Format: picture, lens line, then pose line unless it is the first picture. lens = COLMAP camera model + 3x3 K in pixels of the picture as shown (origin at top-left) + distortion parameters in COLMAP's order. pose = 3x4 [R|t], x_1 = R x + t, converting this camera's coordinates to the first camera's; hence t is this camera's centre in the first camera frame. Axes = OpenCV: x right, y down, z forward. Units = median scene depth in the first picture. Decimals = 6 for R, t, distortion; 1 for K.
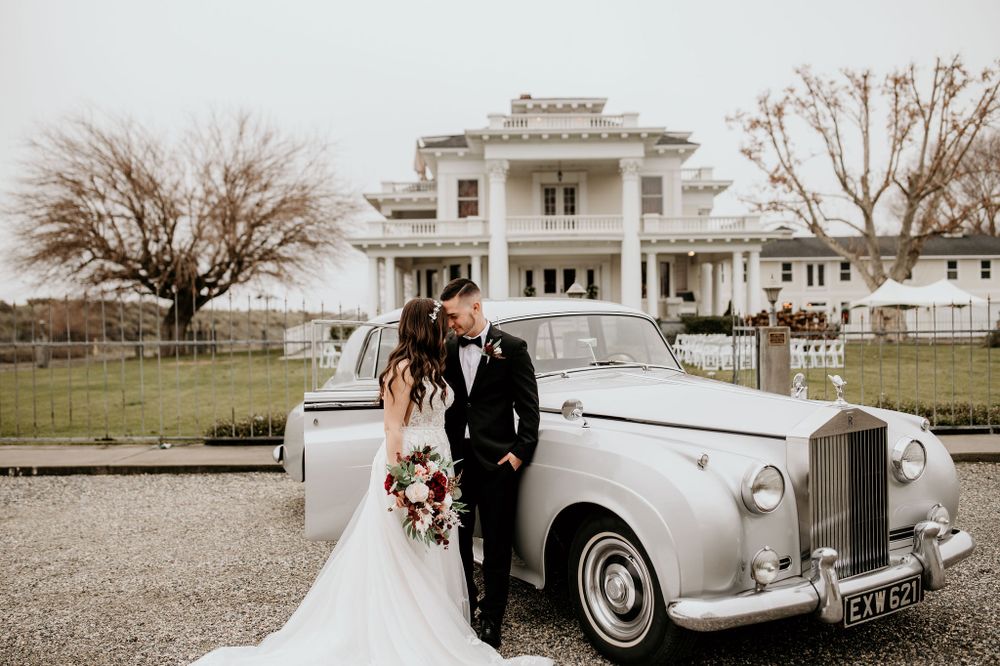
lens RADIAL K [[1001.8, 0, 506.7], [0, 1001.8, 317.0], [0, 0, 1]] dist [-0.028390, -0.018611]
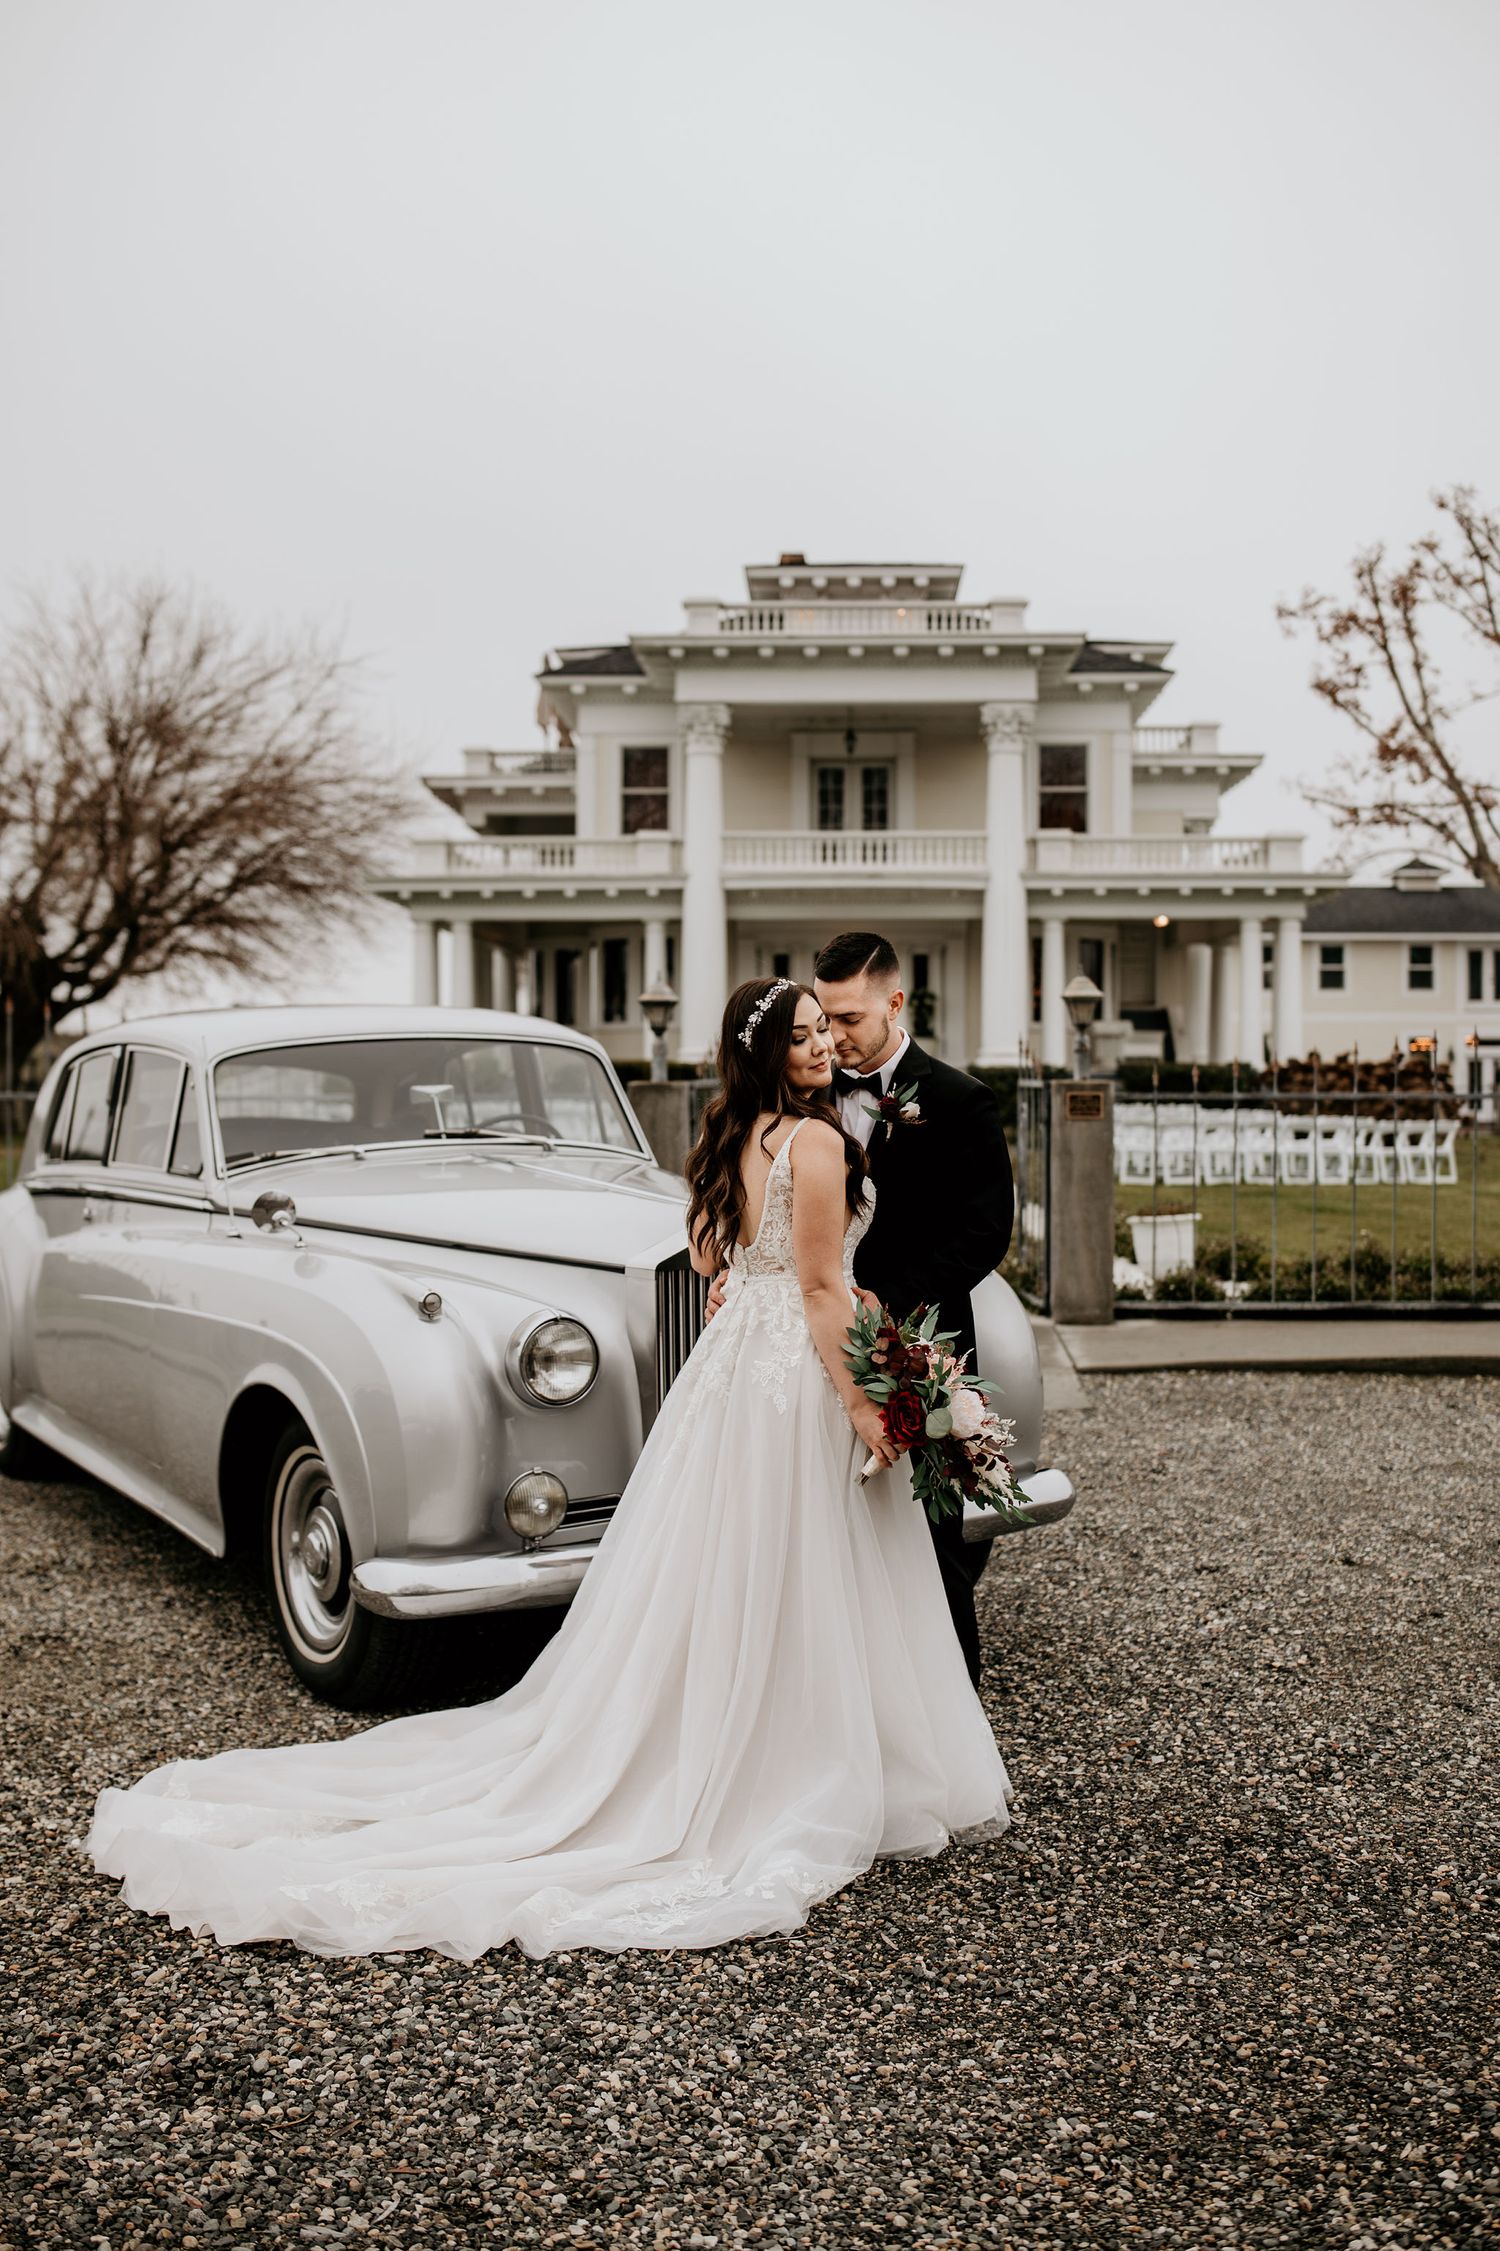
lens RADIAL K [[2328.7, 0, 740.0], [0, 2328.7, 1070.9], [0, 0, 1]] dist [-0.024764, -0.019450]
pose [[0.999177, 0.015135, -0.037634, 0.043024], [-0.015009, 0.999881, 0.003649, 0.001209], [0.037685, -0.003081, 0.999285, -0.025076]]
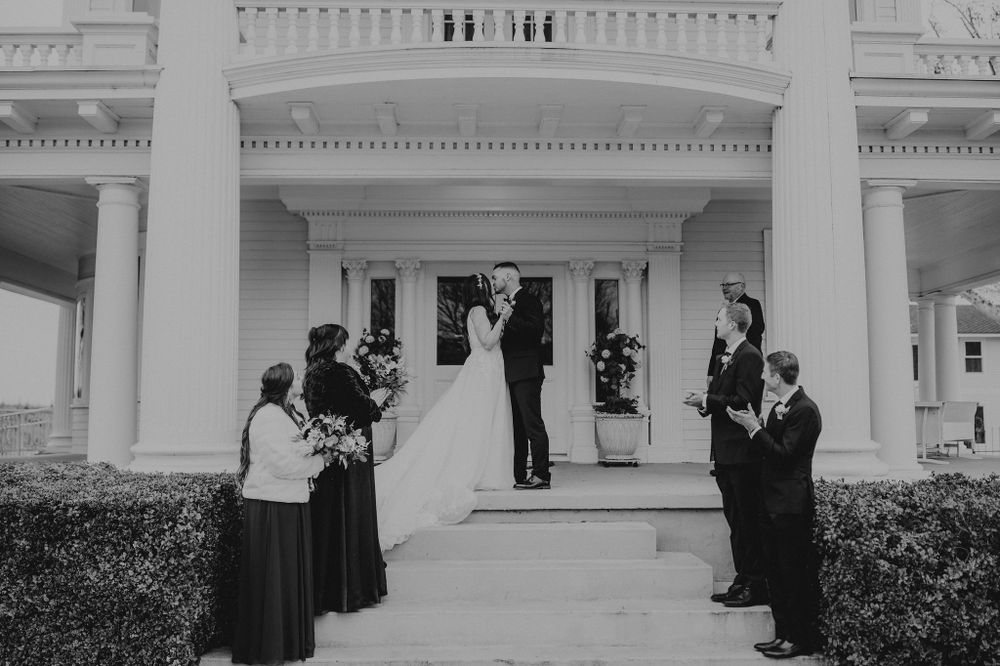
lens RADIAL K [[957.8, 0, 517.7], [0, 957.8, 333.0], [0, 0, 1]] dist [-0.036505, -0.010100]
pose [[0.998537, 0.014751, 0.052028, 0.045150], [-0.010042, 0.995925, -0.089627, -0.008694], [-0.053138, 0.088973, 0.994616, 0.730390]]
